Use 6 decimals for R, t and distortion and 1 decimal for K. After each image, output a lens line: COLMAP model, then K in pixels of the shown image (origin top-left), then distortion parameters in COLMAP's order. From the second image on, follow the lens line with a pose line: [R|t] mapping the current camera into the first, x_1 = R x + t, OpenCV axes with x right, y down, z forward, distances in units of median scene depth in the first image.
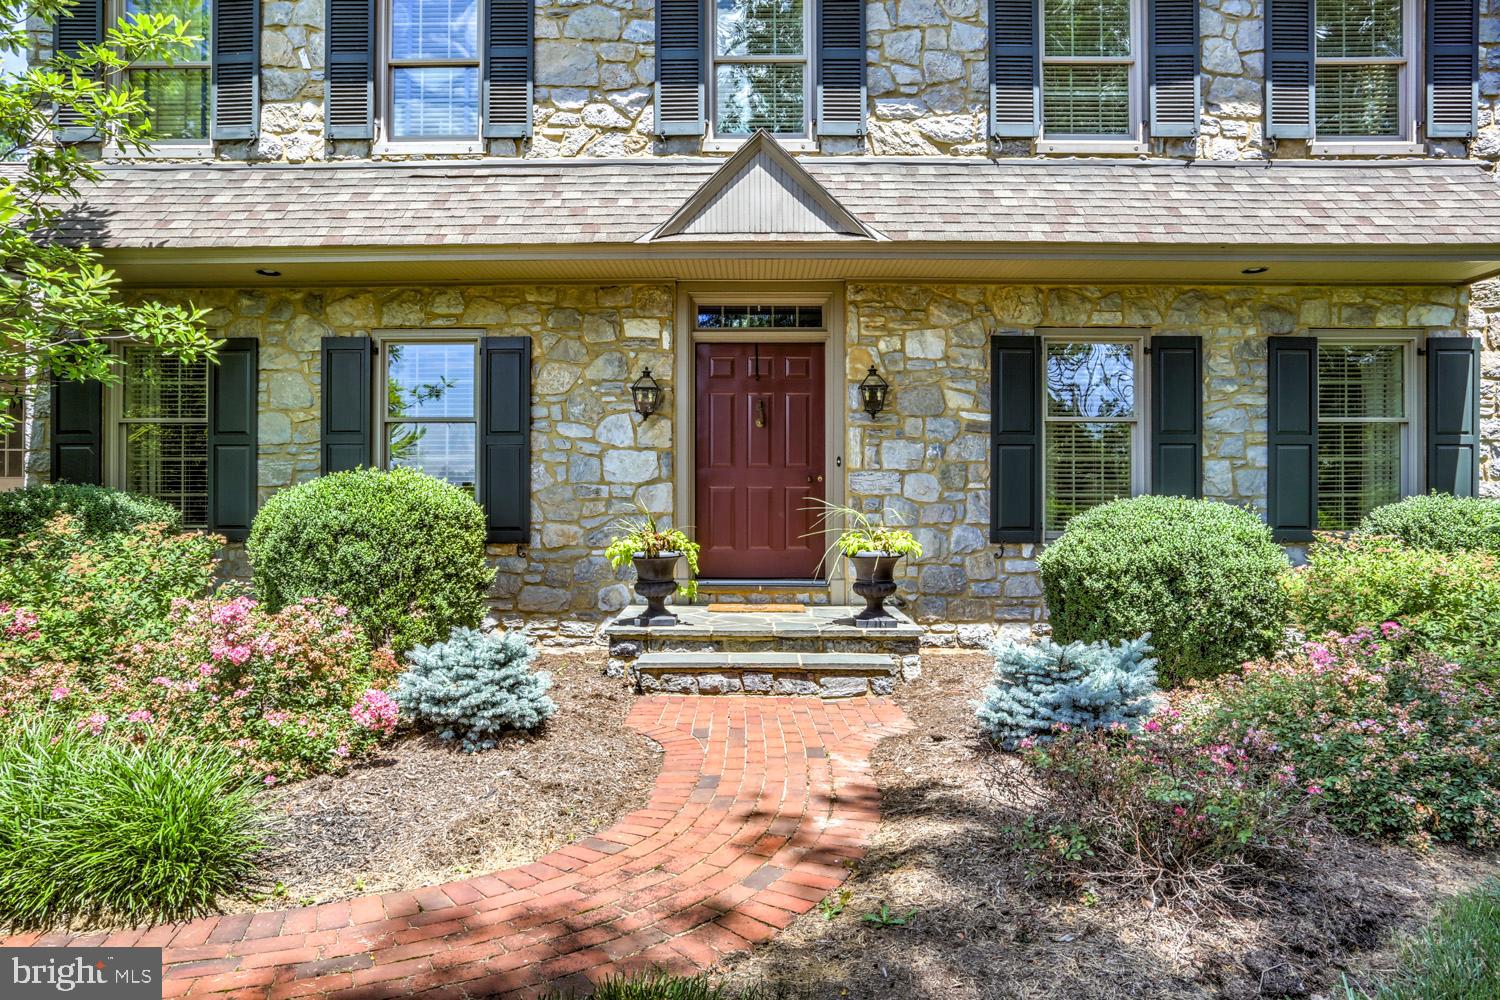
lens RADIAL K [[921.9, 0, 745.3], [0, 921.9, 505.3], [0, 0, 1]] dist [-0.068784, 0.053918]
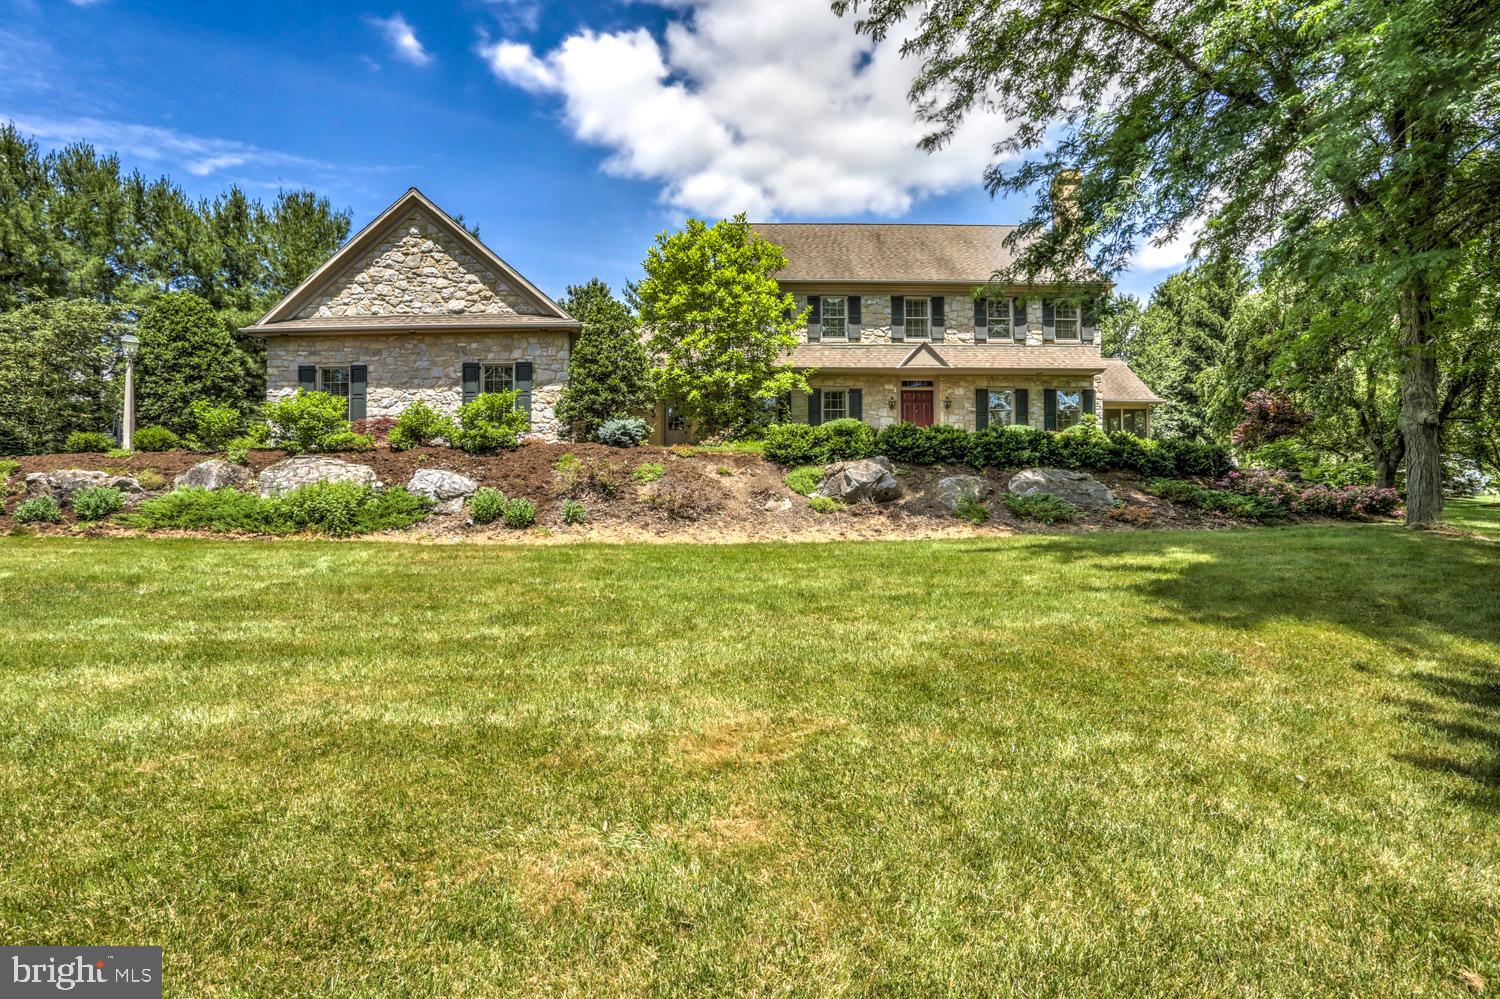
lens RADIAL K [[728.2, 0, 747.1], [0, 728.2, 501.6], [0, 0, 1]] dist [-0.074503, 0.032981]
pose [[0.999833, -0.004502, 0.017738, -0.785574], [0.004618, 0.999968, -0.006505, 0.322459], [-0.017708, 0.006586, 0.999822, -2.126208]]
